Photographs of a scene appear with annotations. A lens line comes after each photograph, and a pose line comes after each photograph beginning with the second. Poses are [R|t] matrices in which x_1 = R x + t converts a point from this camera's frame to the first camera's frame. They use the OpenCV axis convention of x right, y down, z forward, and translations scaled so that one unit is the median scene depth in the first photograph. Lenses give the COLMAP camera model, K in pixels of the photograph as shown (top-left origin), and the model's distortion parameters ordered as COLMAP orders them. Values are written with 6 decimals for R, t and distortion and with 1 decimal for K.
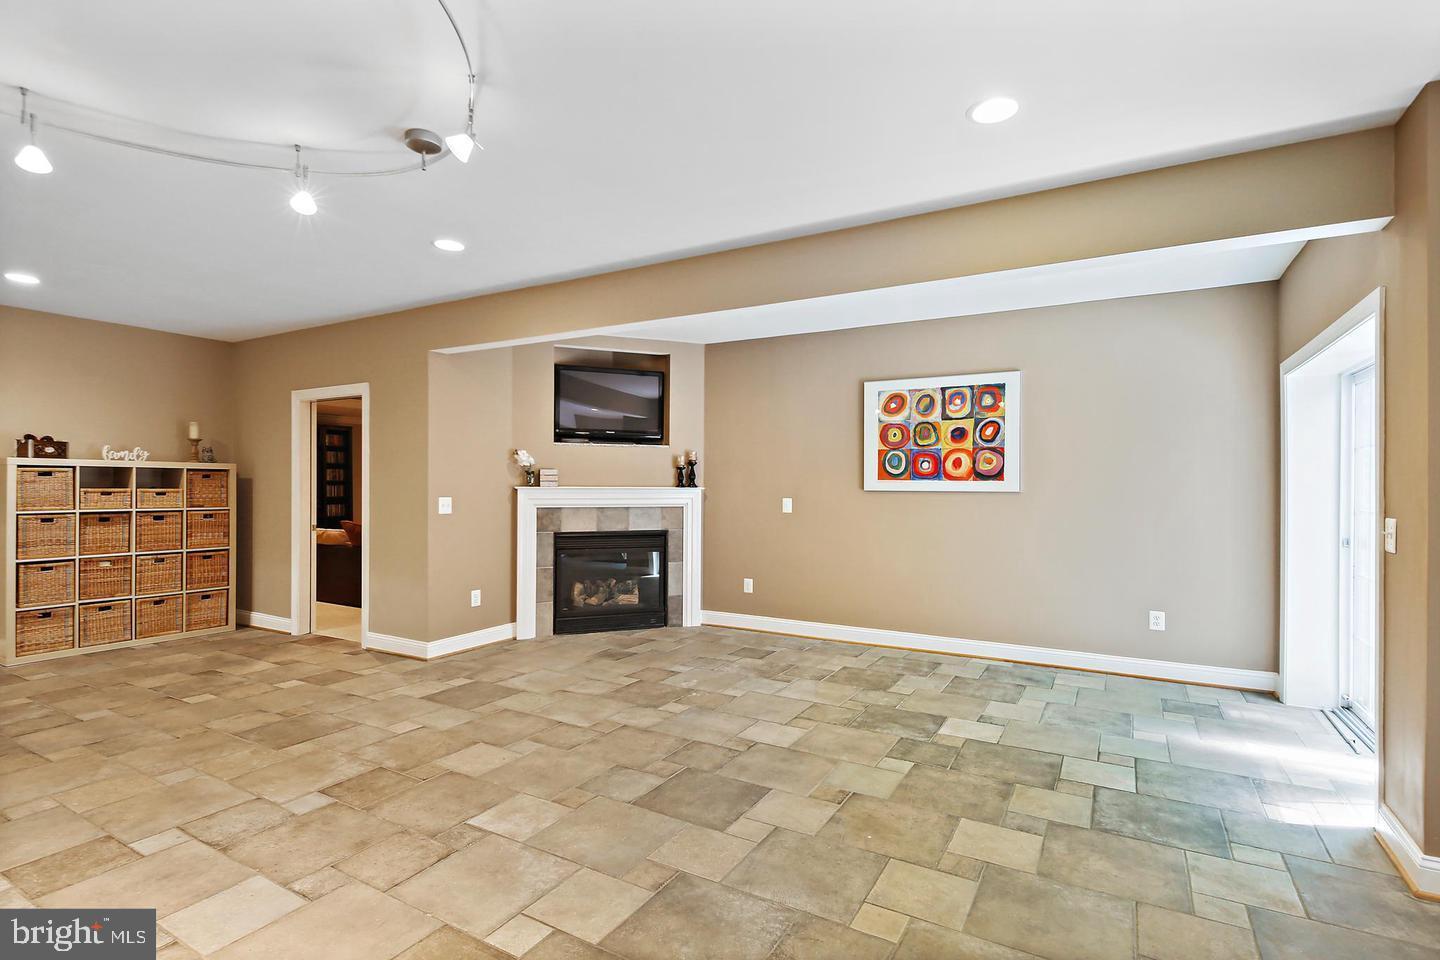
lens RADIAL K [[707.4, 0, 723.9], [0, 707.4, 488.0], [0, 0, 1]] dist [0.001255, -0.002096]
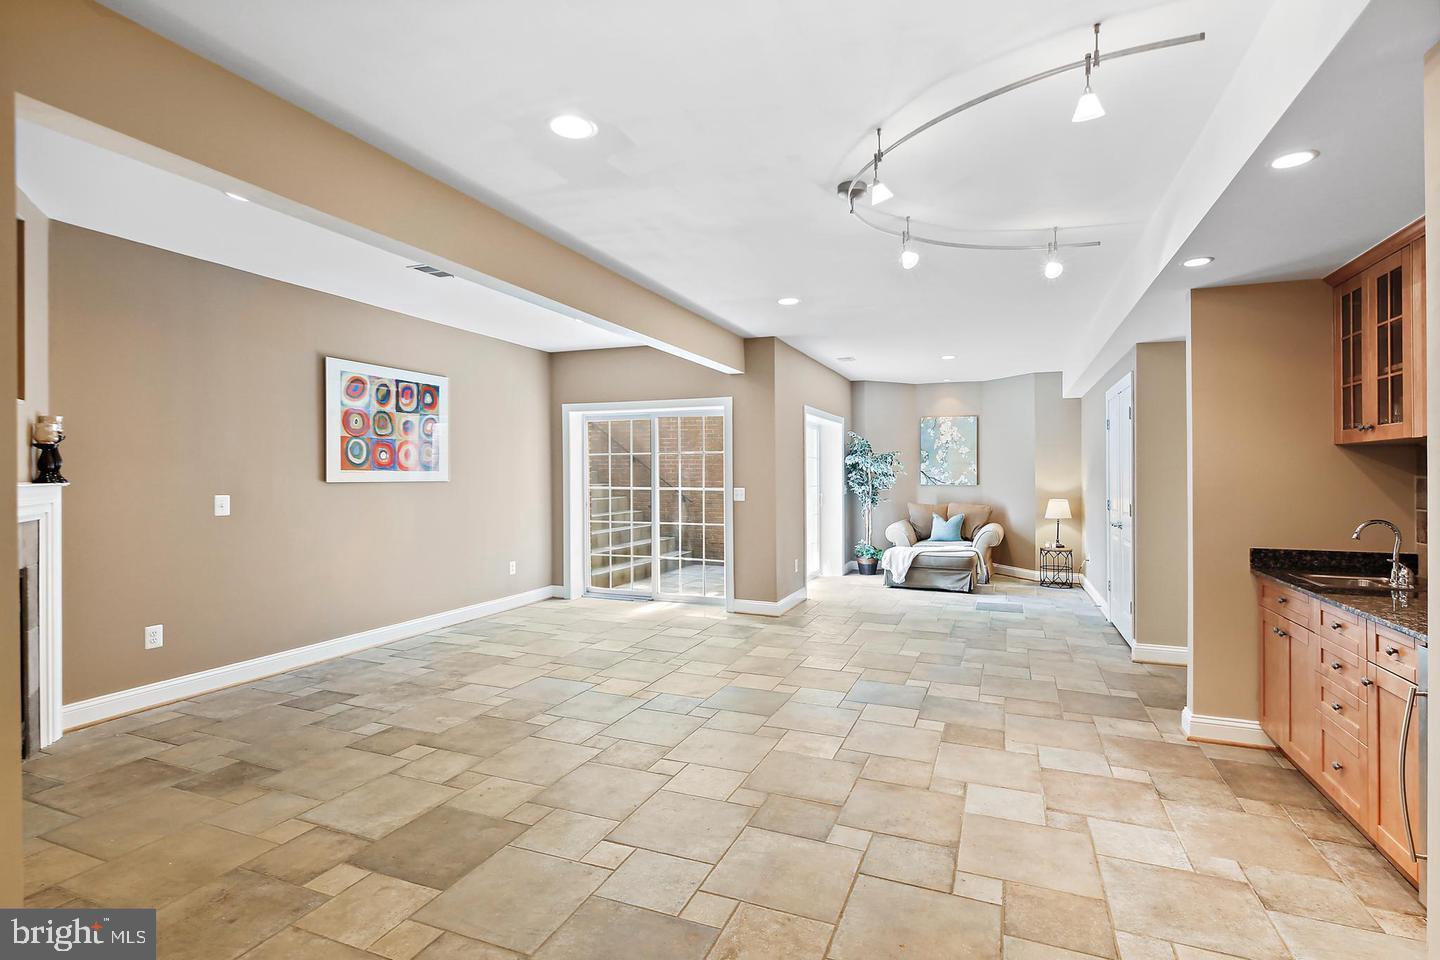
lens RADIAL K [[707.4, 0, 722.8], [0, 707.4, 471.6], [0, 0, 1]] dist [0.001255, -0.002096]
pose [[-0.145003, -0.002503, 0.989428, -0.766922], [0.003471, 0.999989, 0.003039, -0.010956], [-0.989425, 0.003875, -0.144993, 0.681416]]
